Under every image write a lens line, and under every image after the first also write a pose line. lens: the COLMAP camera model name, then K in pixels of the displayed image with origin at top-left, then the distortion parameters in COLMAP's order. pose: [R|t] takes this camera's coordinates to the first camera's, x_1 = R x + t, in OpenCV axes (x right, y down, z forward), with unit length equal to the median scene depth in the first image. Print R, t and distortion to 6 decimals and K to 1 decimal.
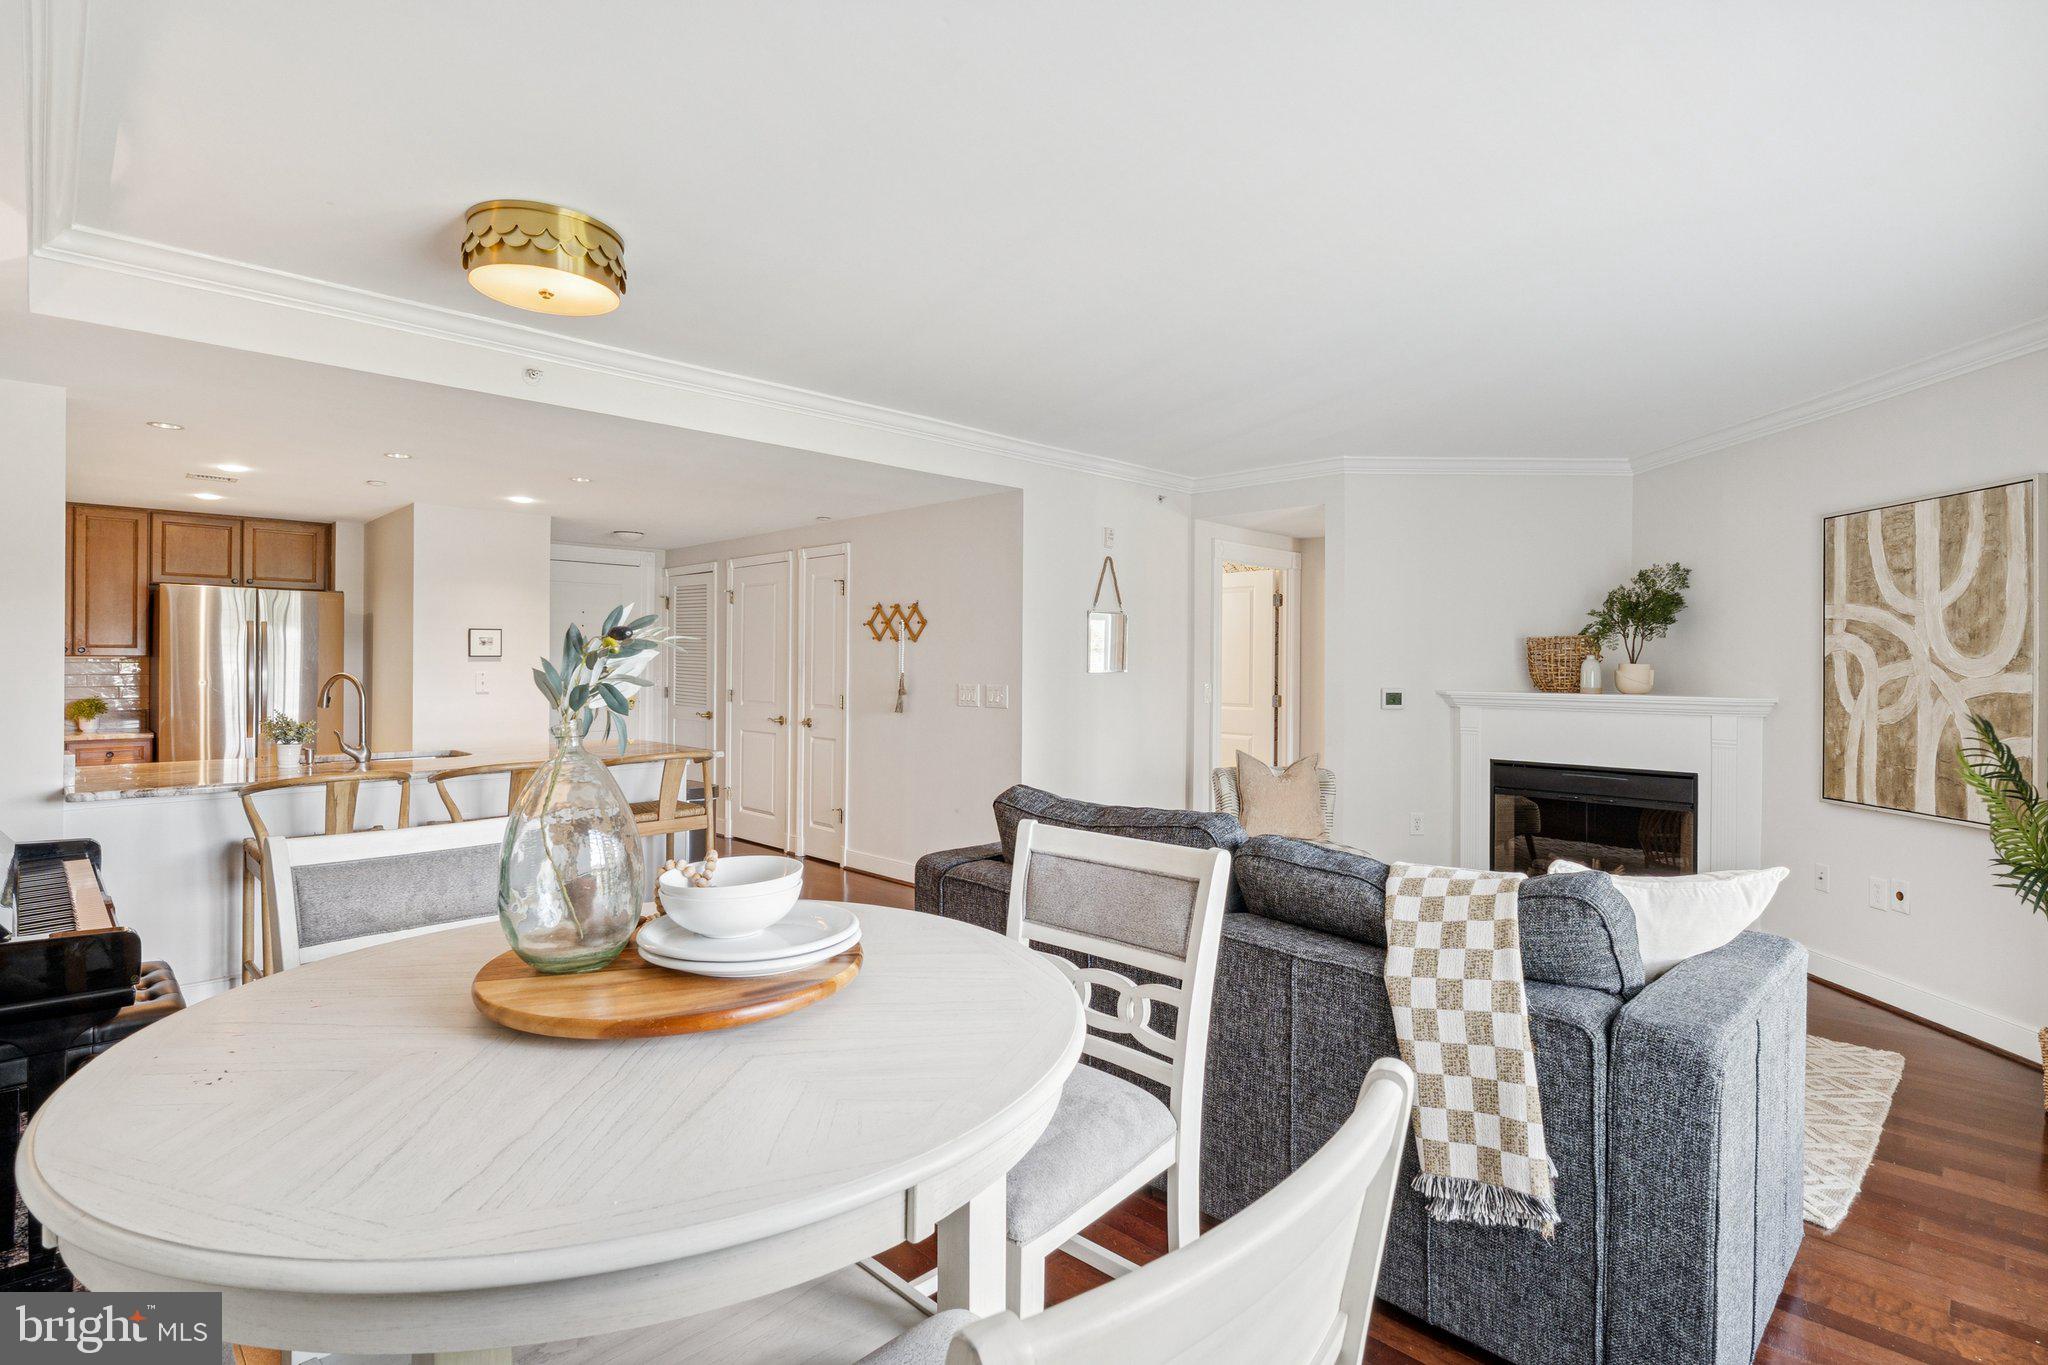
lens RADIAL K [[1004.0, 0, 1022.8], [0, 1004.0, 662.5], [0, 0, 1]] dist [-0.005877, 0.000203]
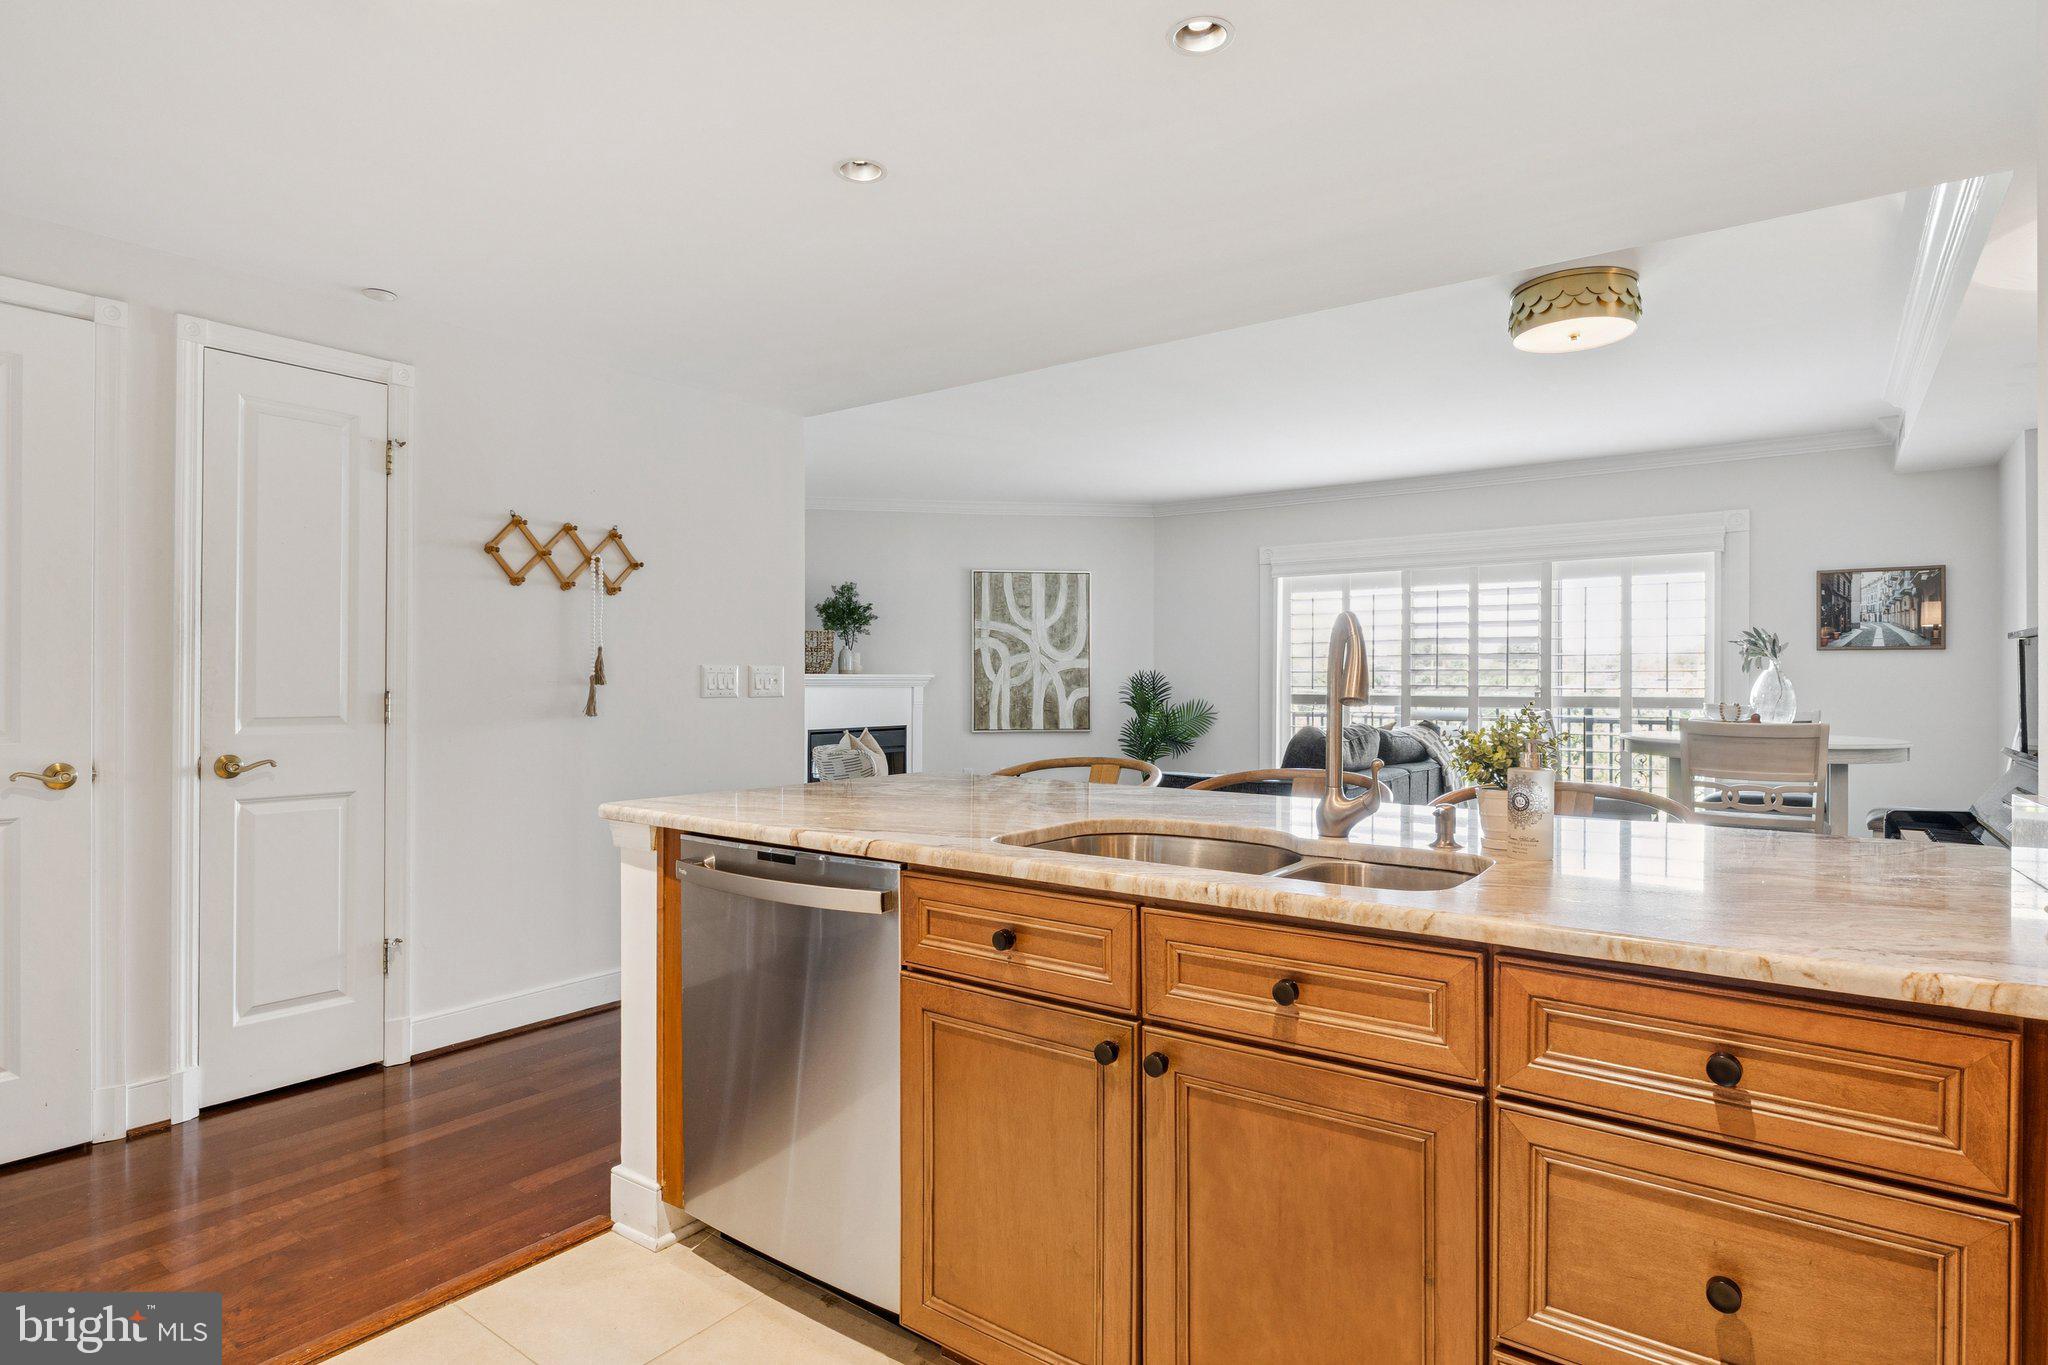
lens RADIAL K [[1089.3, 0, 1041.5], [0, 1089.3, 681.4], [0, 0, 1]] dist [-0.001065, -0.002128]
pose [[-0.175862, -0.007764, 0.984384, -0.791351], [-0.004844, 0.999964, 0.007021, 0.025187], [-0.984403, -0.003534, -0.175893, 0.871706]]
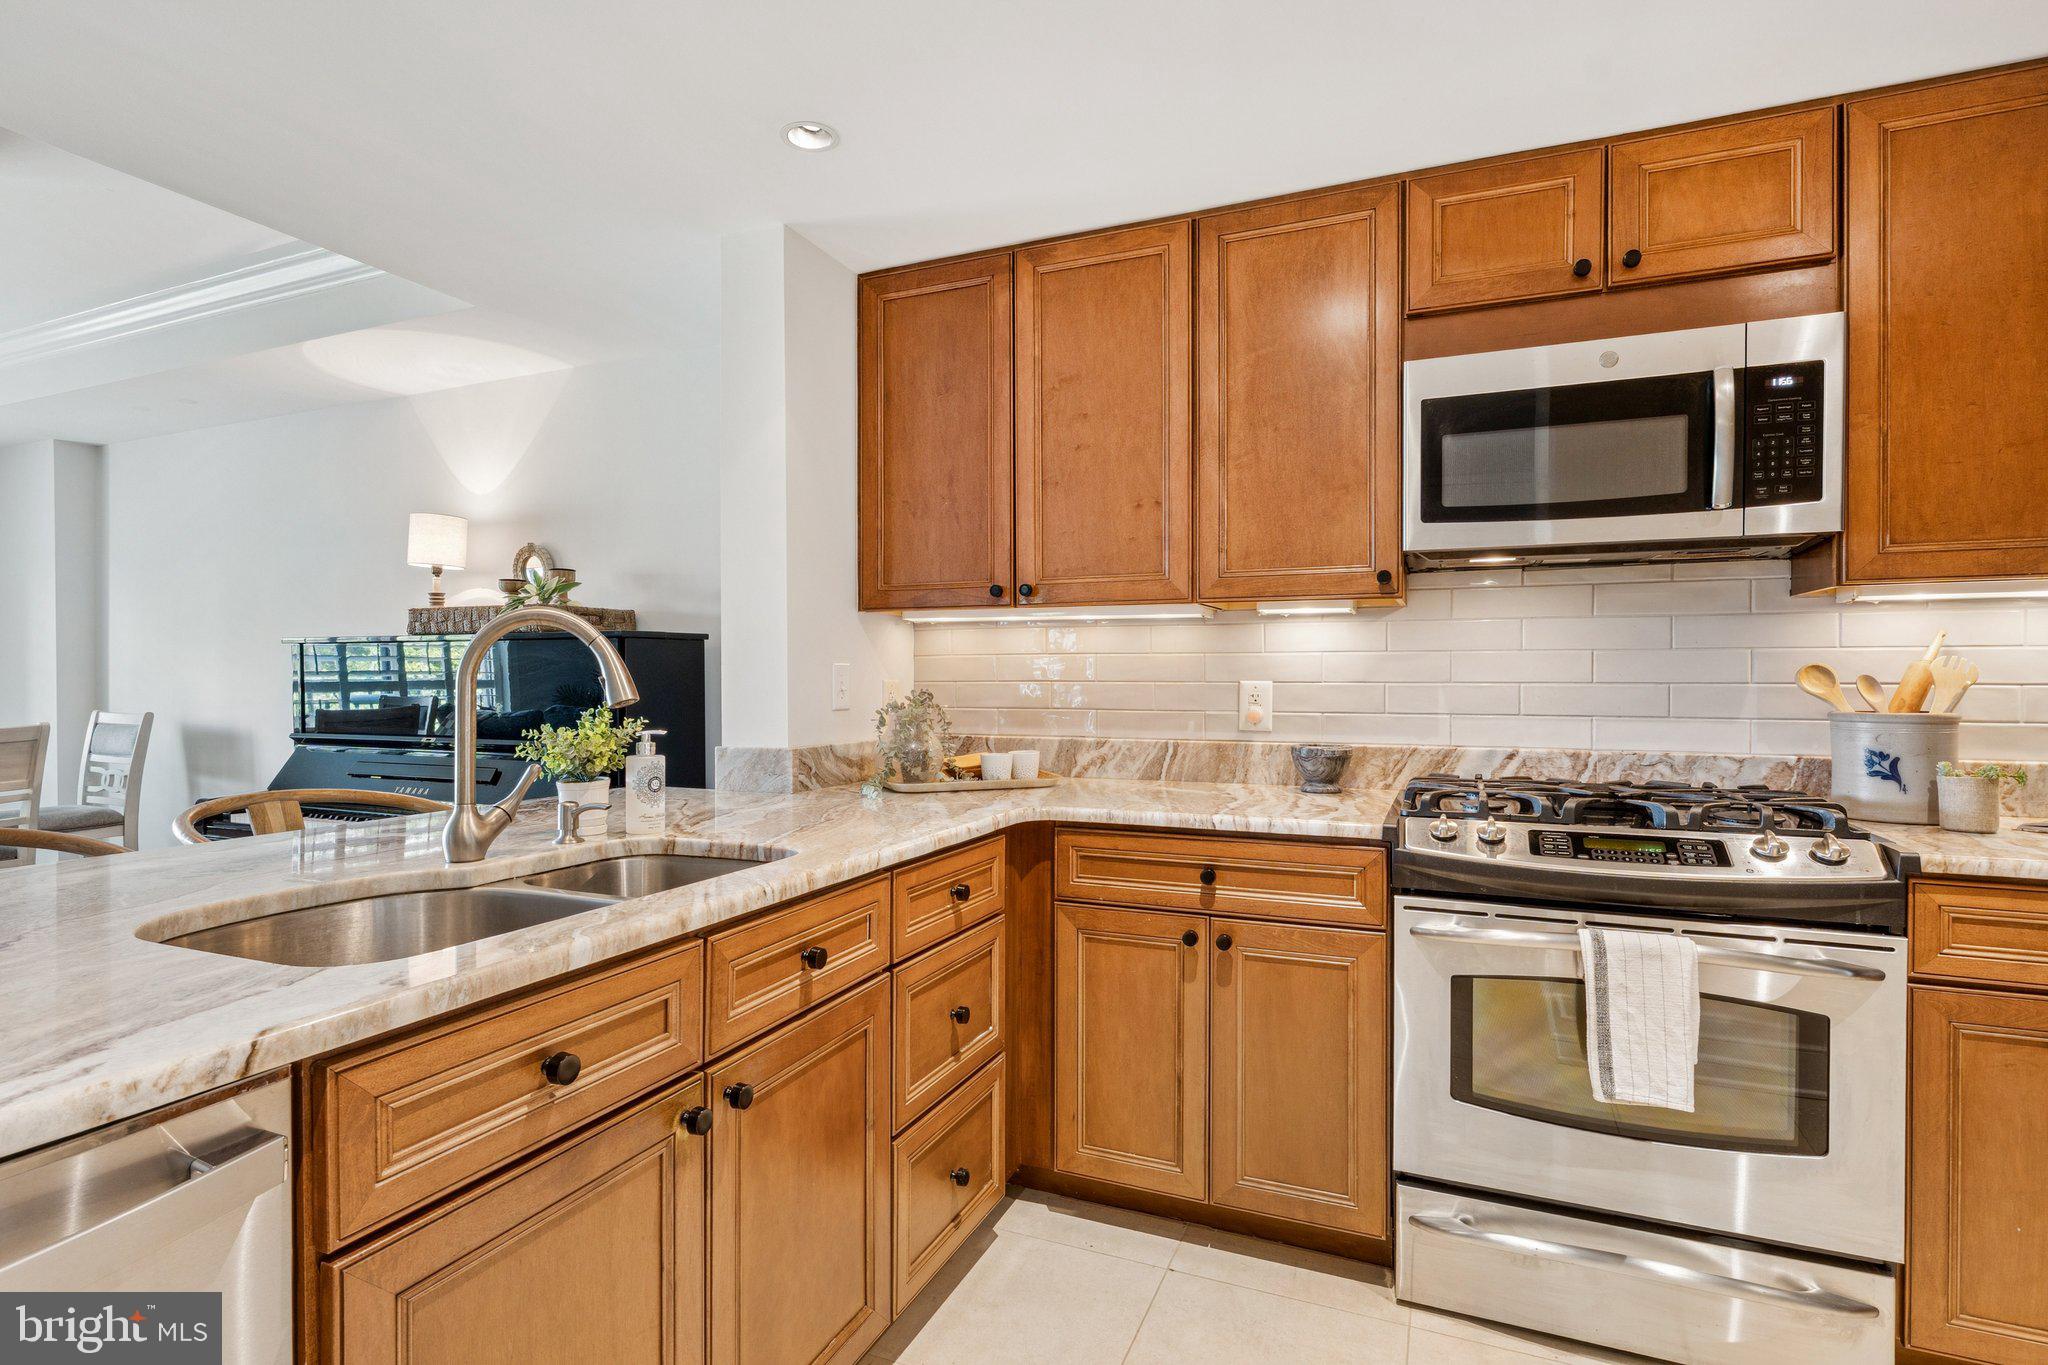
lens RADIAL K [[1004.0, 0, 1009.8], [0, 1004.0, 676.1], [0, 0, 1]] dist [-0.005877, 0.000203]
pose [[-0.924359, -0.006179, -0.381474, -0.522422], [-0.004841, 0.999978, -0.004469, 0.025904], [0.381493, -0.002284, -0.924369, 1.020622]]
